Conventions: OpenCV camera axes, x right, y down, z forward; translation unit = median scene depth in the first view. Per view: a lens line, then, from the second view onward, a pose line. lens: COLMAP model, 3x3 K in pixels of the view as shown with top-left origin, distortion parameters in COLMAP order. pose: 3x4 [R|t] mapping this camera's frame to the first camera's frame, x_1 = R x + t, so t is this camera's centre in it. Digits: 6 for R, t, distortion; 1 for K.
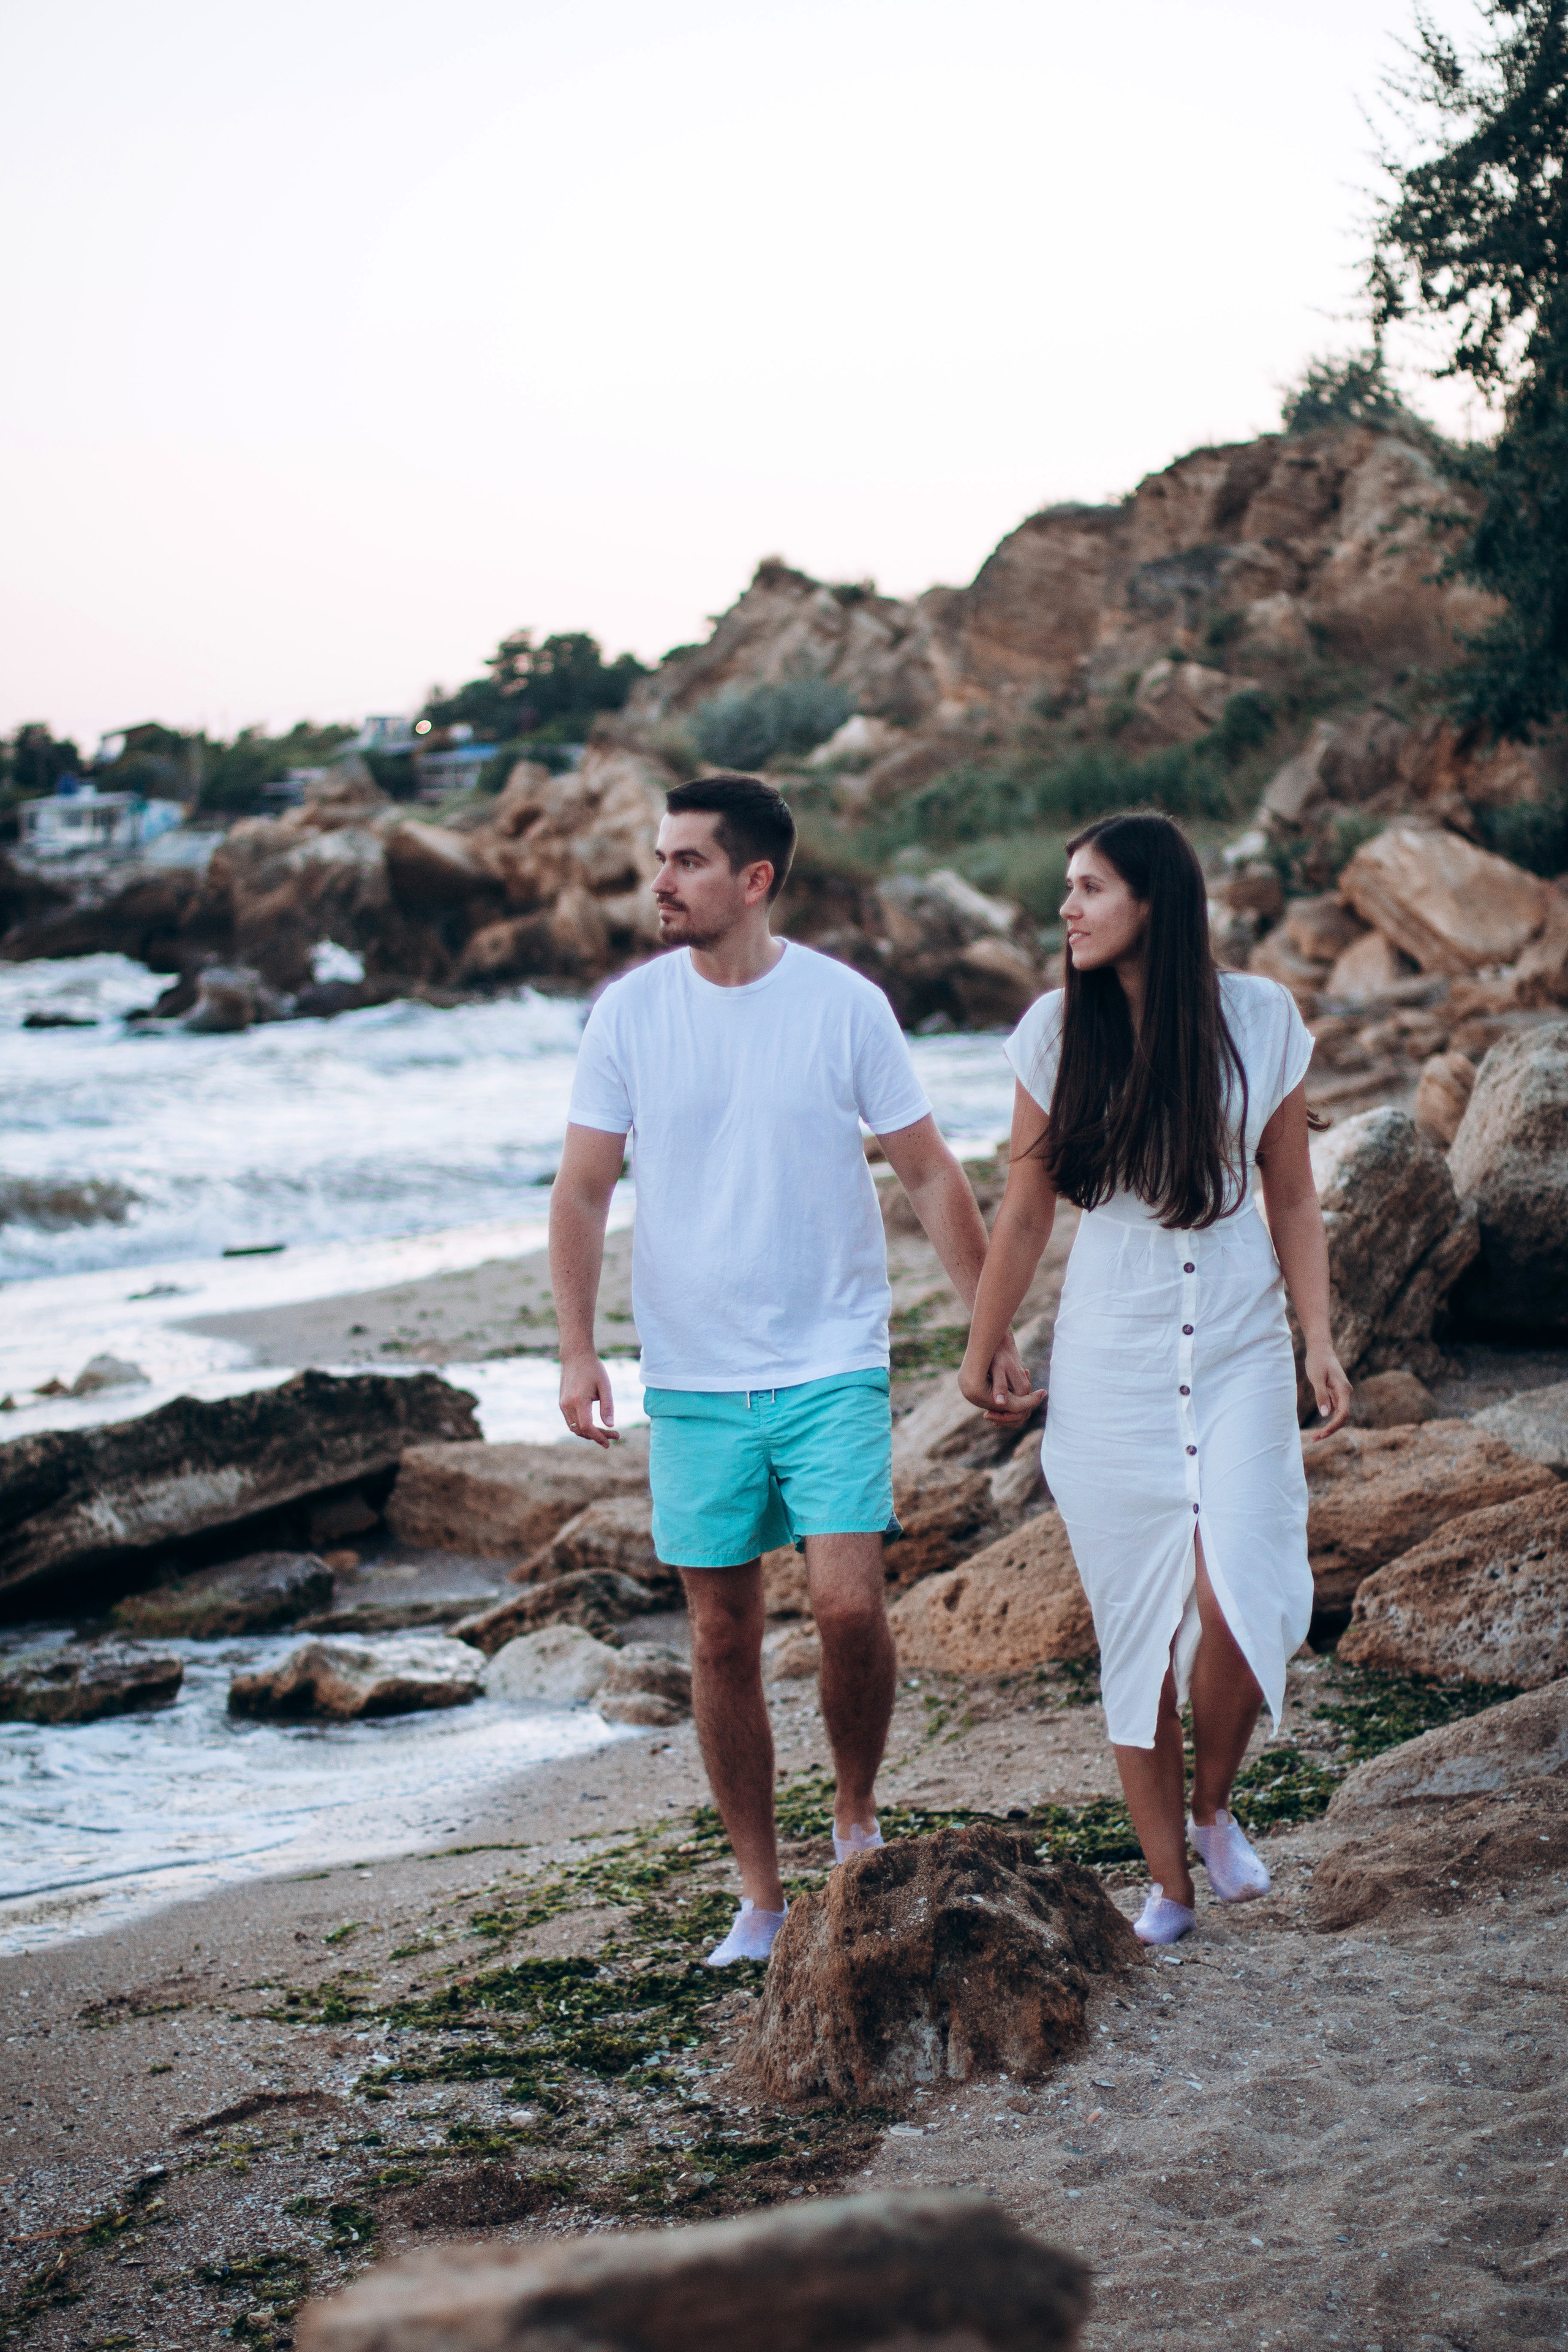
lens RADIAL K [[5246.5, 0, 795.4], [0, 5246.5, 1185.9], [0, 0, 1]] dist [-0.140039, 0.000000]
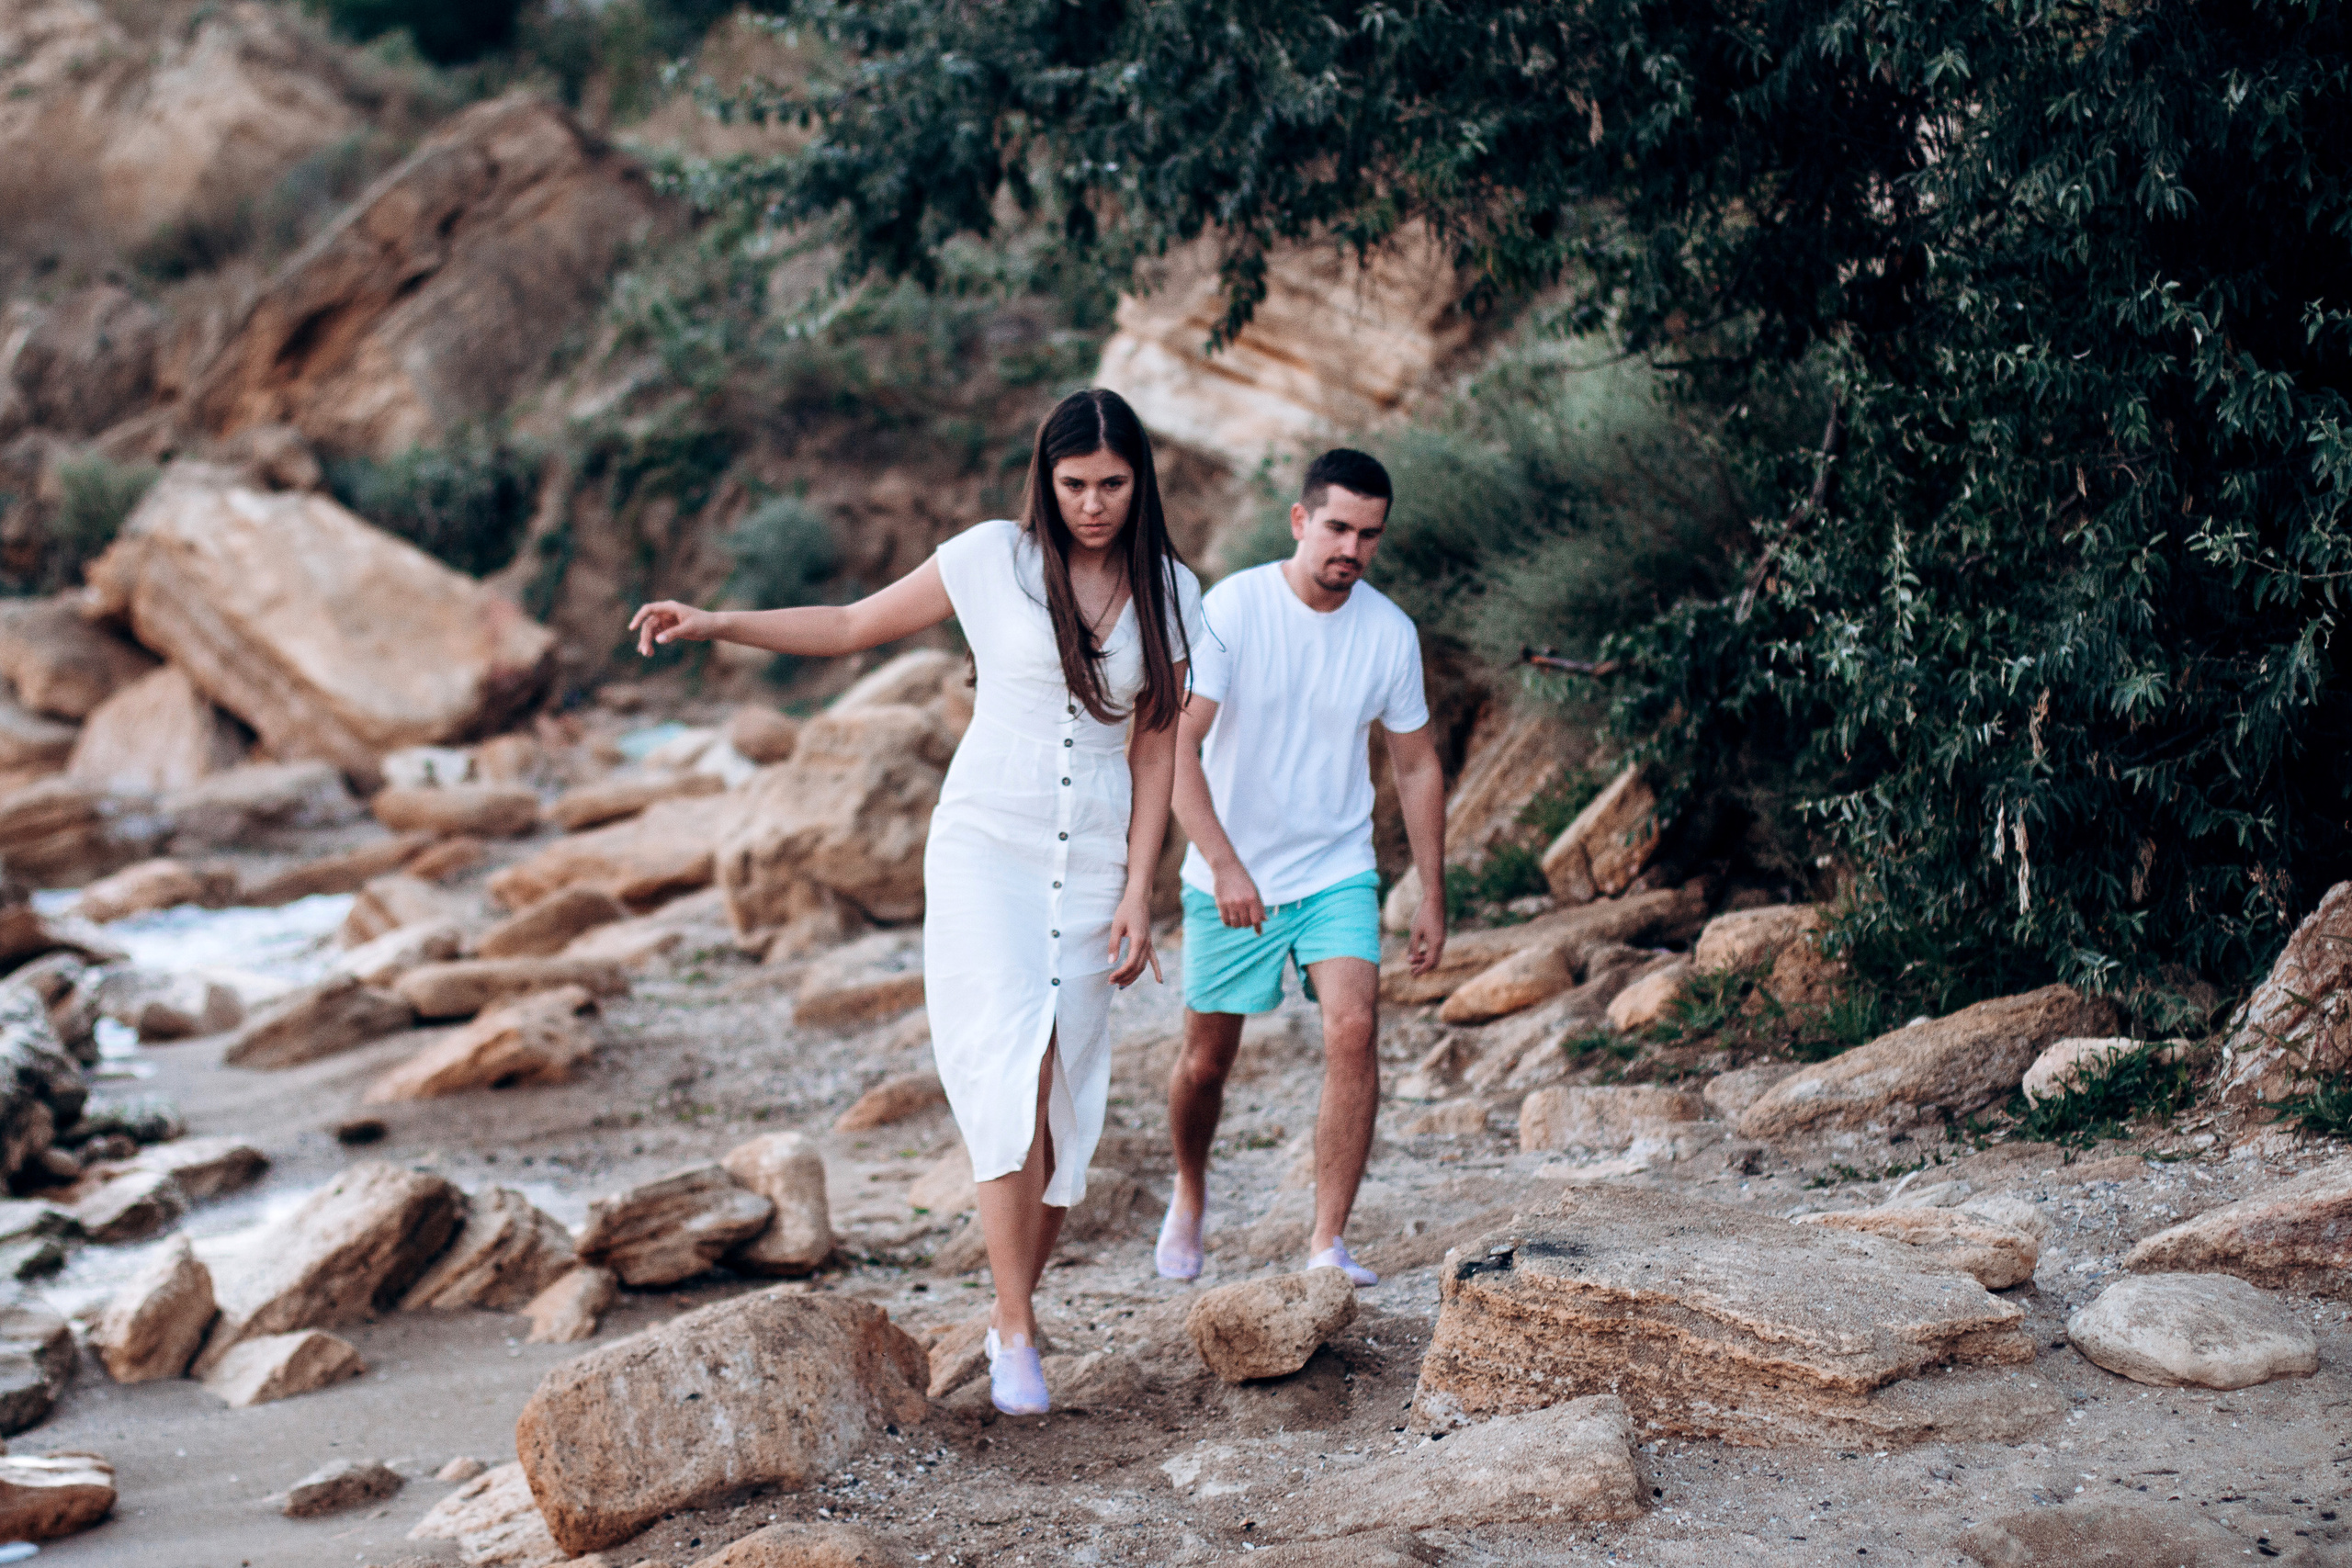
lens RADIAL K [[5246.0, 0, 1175.2], [0, 5246.0, 785.2], [0, 0, 1]] dist [-0.140039, 0.000000]
pose [[0.932031, 0.028325, 0.361271, 0.011882], [-0.023786, 0.999572, -0.017004, -0.030261], [-0.361598, 0.007255, 0.932306, 0.461775]]
